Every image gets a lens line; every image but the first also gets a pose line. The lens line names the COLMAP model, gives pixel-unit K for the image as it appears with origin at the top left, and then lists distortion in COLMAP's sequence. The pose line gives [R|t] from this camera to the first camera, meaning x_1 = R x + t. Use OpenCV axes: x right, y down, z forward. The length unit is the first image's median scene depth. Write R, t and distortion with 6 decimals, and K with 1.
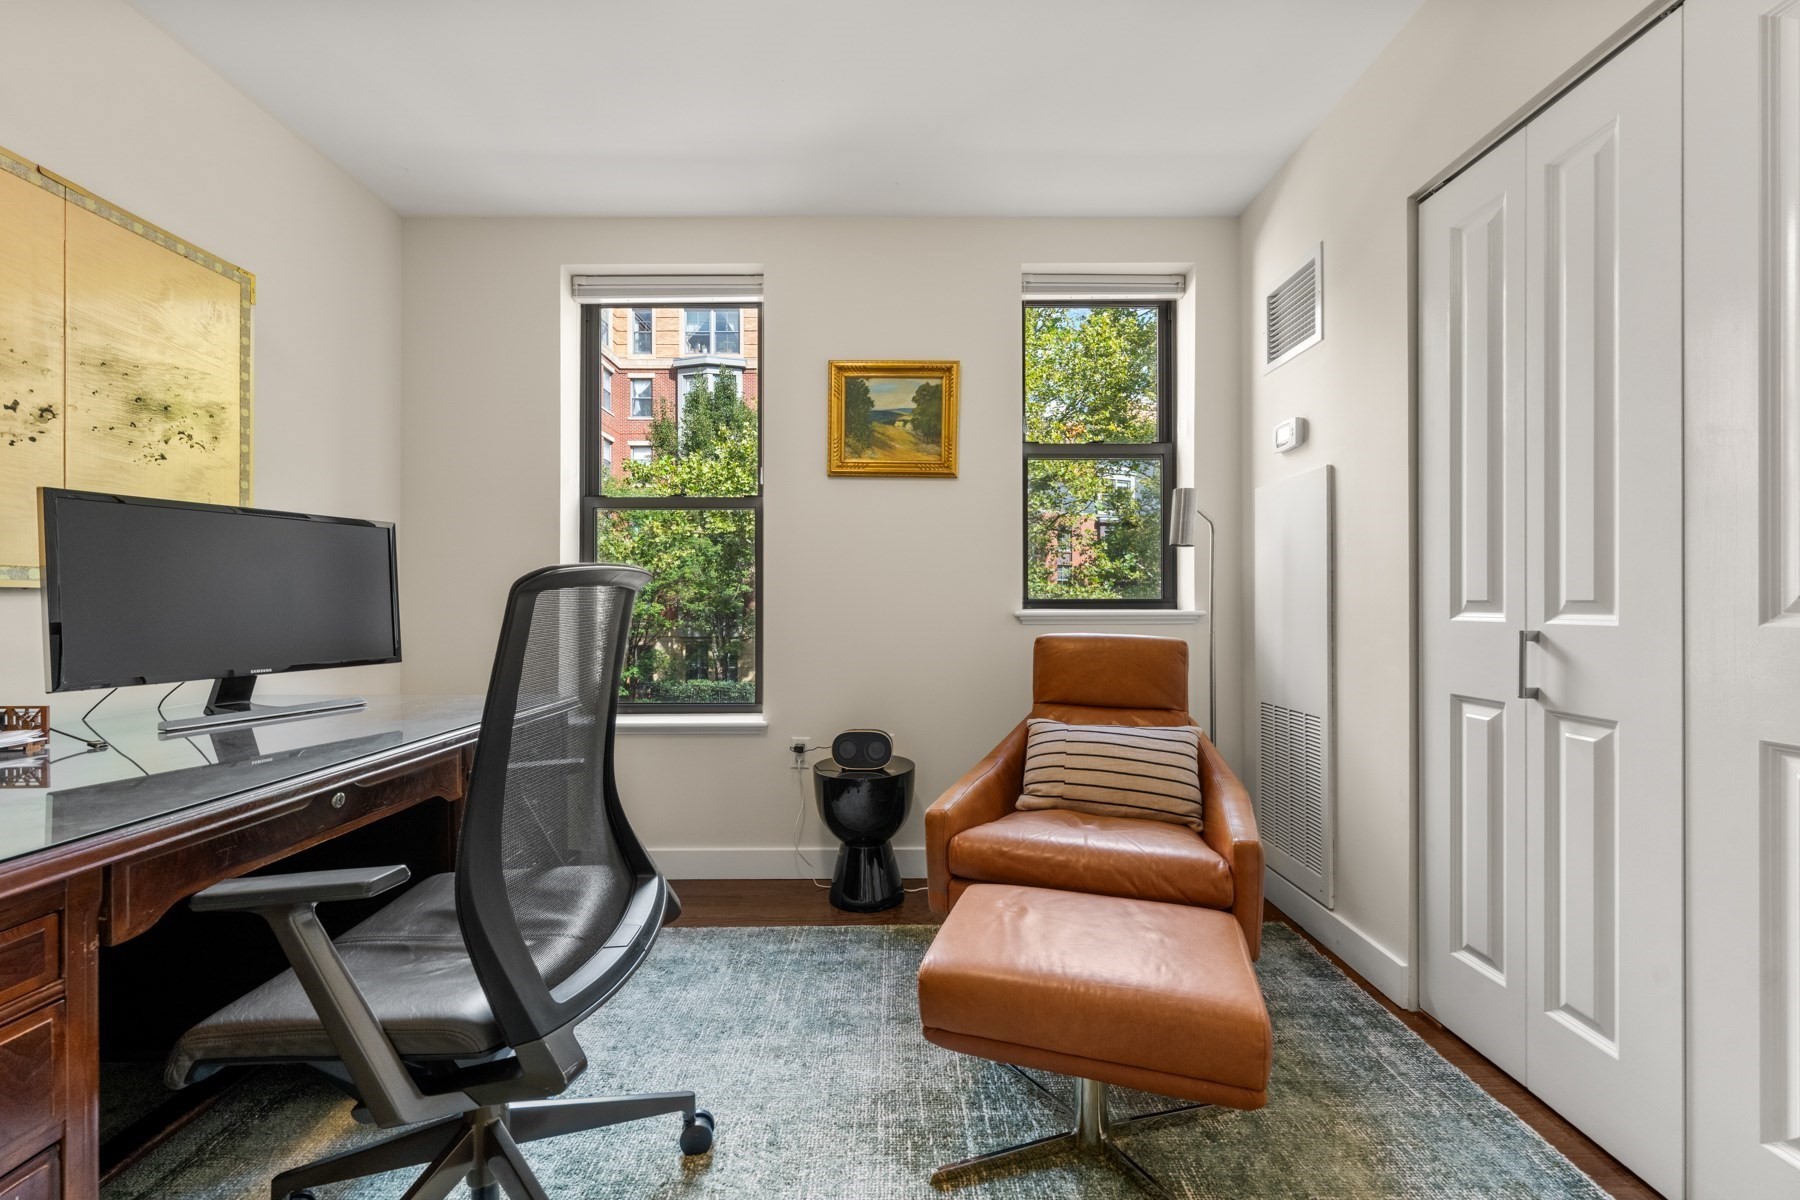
lens RADIAL K [[705.9, 0, 900.5], [0, 705.9, 604.9], [0, 0, 1]] dist [-0.000980, 0.000146]
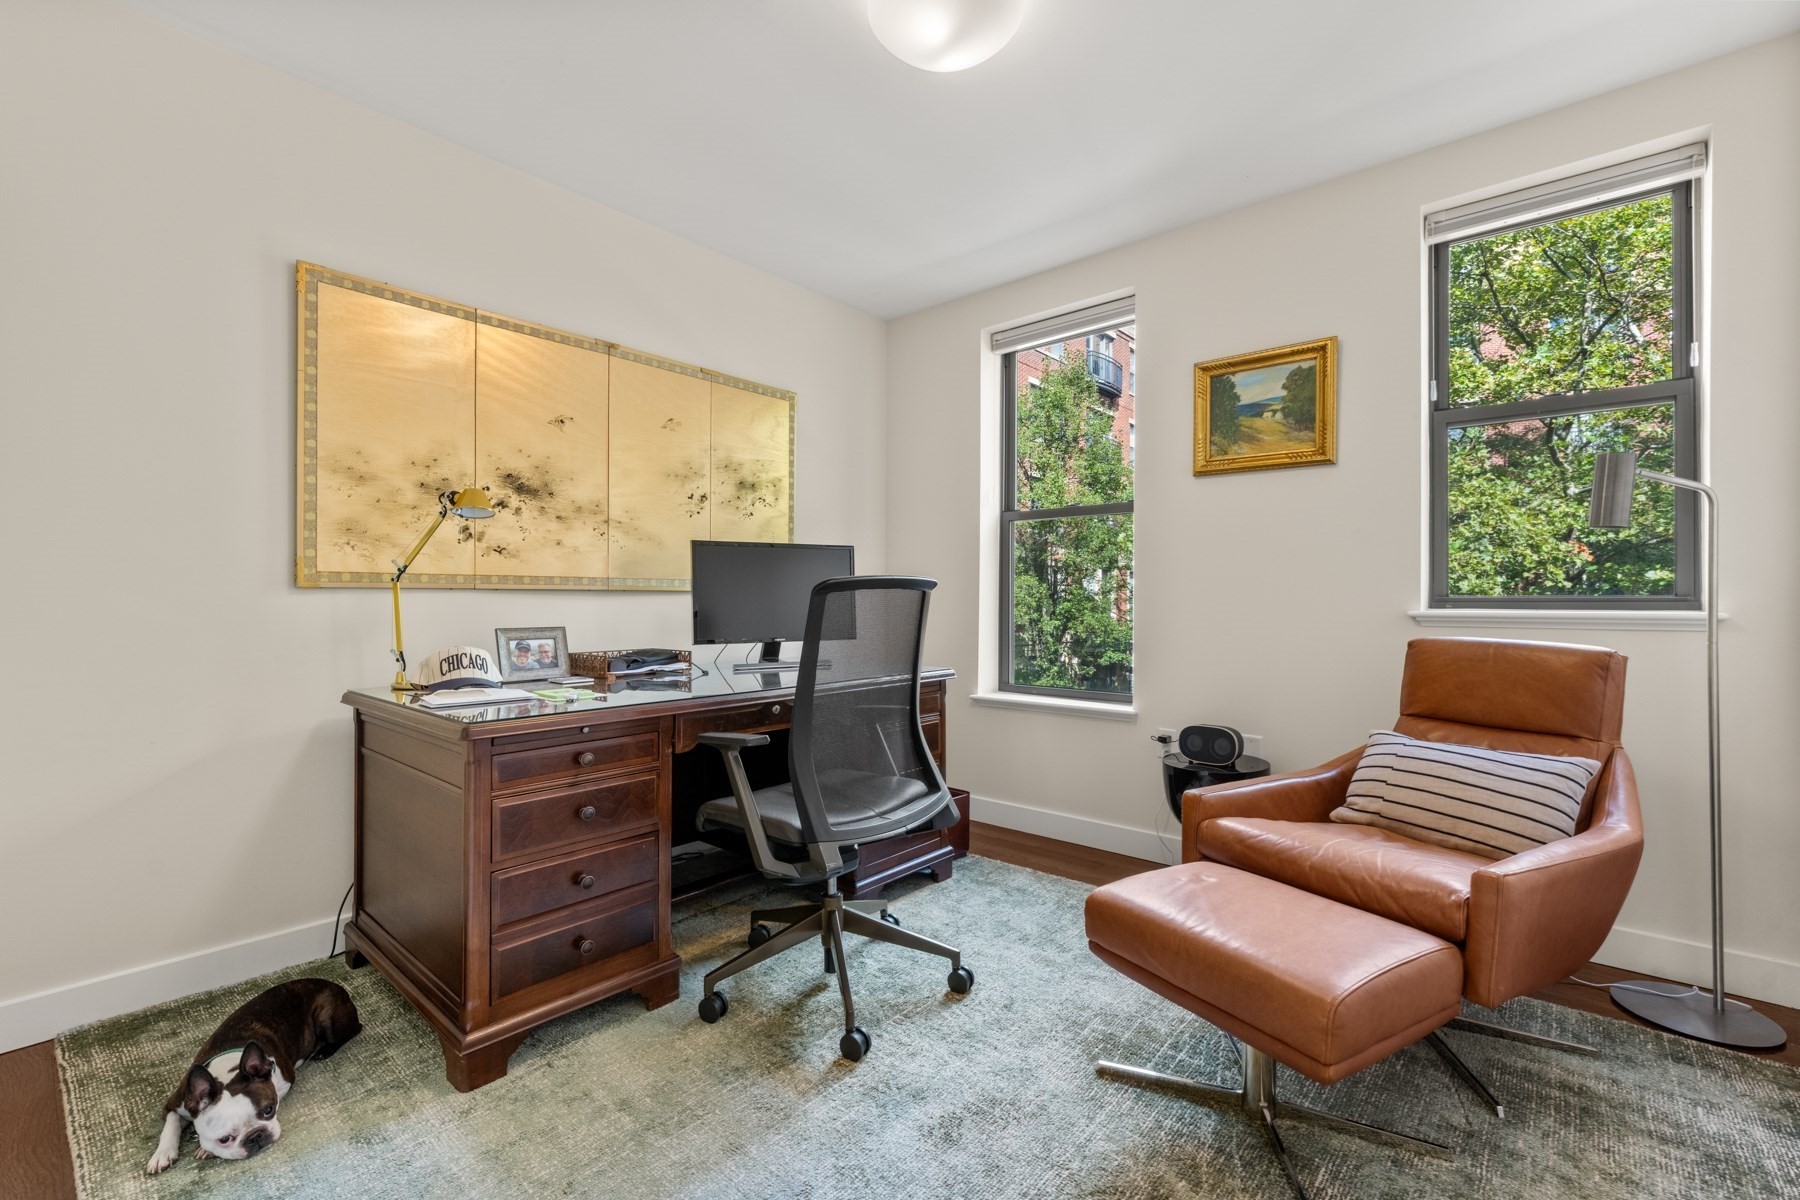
lens RADIAL K [[752.8, 0, 904.4], [0, 752.8, 597.4], [0, 0, 1]] dist [-0.002599, -0.000167]
pose [[0.759613, 0.000519, -0.650375, 0.384542], [-0.004287, 0.999982, -0.004209, -0.000900], [0.650361, 0.005985, 0.759602, -0.134002]]
